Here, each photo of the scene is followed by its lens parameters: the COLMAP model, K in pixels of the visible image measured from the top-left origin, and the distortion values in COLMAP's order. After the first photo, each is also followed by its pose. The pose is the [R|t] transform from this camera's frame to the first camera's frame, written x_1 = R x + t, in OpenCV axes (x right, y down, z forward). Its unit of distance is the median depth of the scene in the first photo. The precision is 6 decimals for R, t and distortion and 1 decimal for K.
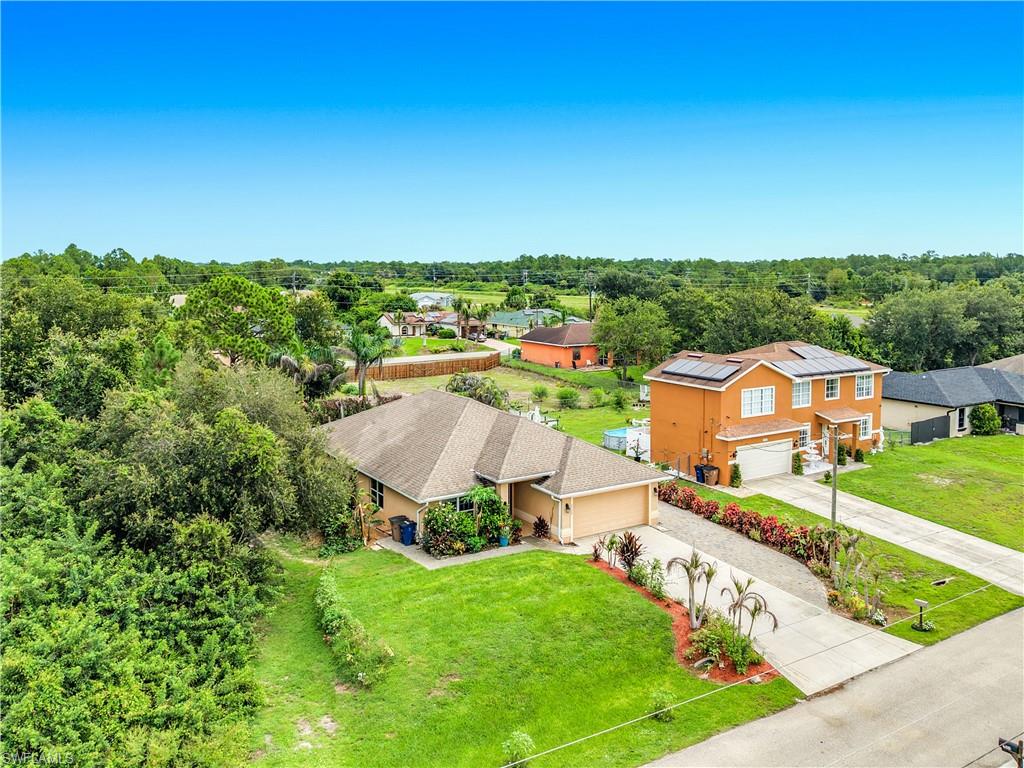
lens RADIAL K [[837.5, 0, 491.1], [0, 837.5, 318.6], [0, 0, 1]] dist [0.063364, -0.148625]
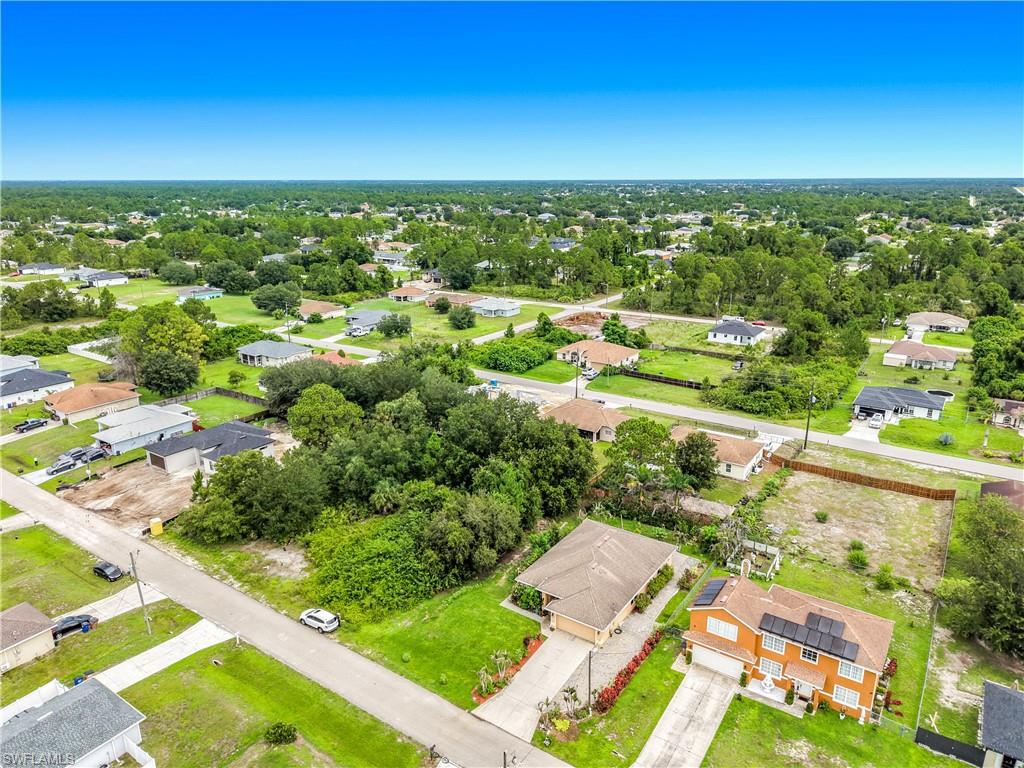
lens RADIAL K [[709.9, 0, 504.8], [0, 709.9, 359.5], [0, 0, 1]] dist [0.016344, -0.002578]
pose [[0.398406, 0.235549, -0.886447, 1.602569], [-0.049701, 0.970586, 0.235569, -0.905025], [0.915862, -0.049795, 0.398395, 0.139332]]
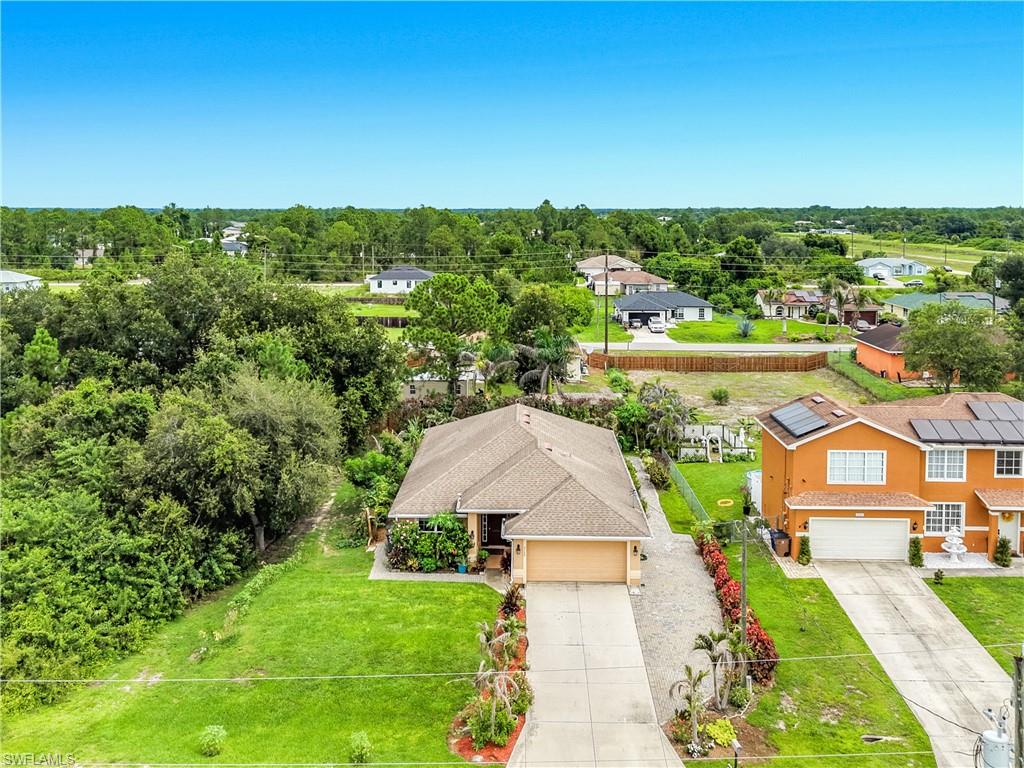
lens RADIAL K [[914.5, 0, 498.8], [0, 914.5, 265.2], [0, 0, 1]] dist [0.025430, -0.021929]
pose [[0.835620, 0.035549, -0.548157, 0.663423], [-0.035777, 0.999307, 0.010268, -0.125412], [0.548142, 0.011031, 0.836313, 0.063350]]
